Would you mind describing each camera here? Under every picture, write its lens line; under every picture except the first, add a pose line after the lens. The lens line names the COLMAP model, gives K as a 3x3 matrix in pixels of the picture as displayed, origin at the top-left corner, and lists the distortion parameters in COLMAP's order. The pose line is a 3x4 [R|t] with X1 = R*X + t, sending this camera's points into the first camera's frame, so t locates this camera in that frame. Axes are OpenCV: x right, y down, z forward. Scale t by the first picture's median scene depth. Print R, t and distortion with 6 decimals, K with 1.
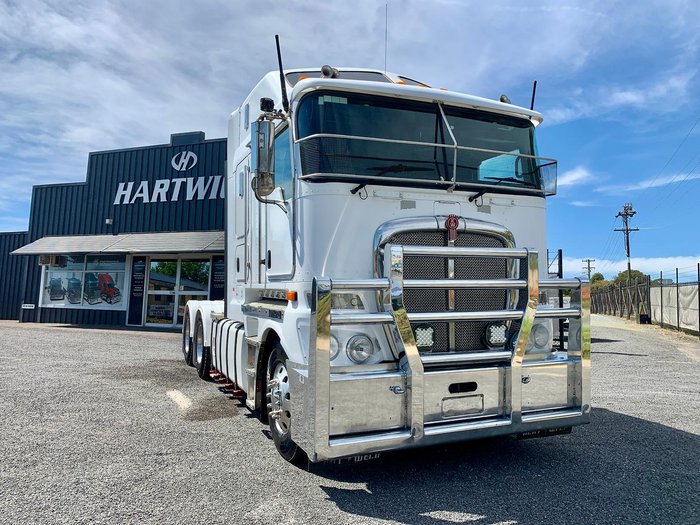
lens RADIAL K [[535.9, 0, 350.0], [0, 535.9, 262.5], [0, 0, 1]] dist [0.030529, -0.003226]
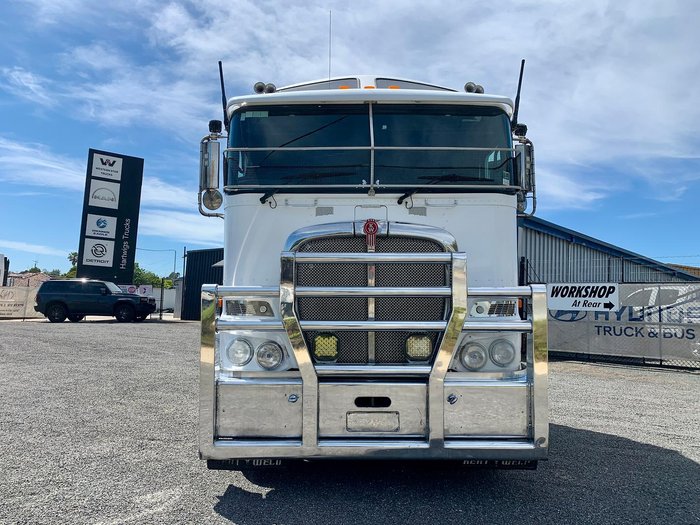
lens RADIAL K [[535.9, 0, 350.0], [0, 535.9, 262.5], [0, 0, 1]] dist [0.030529, -0.003226]
pose [[0.921144, -0.016005, -0.388893, 0.527517], [0.008874, 0.999758, -0.020124, 0.006841], [0.389121, 0.015086, 0.921063, 0.112366]]
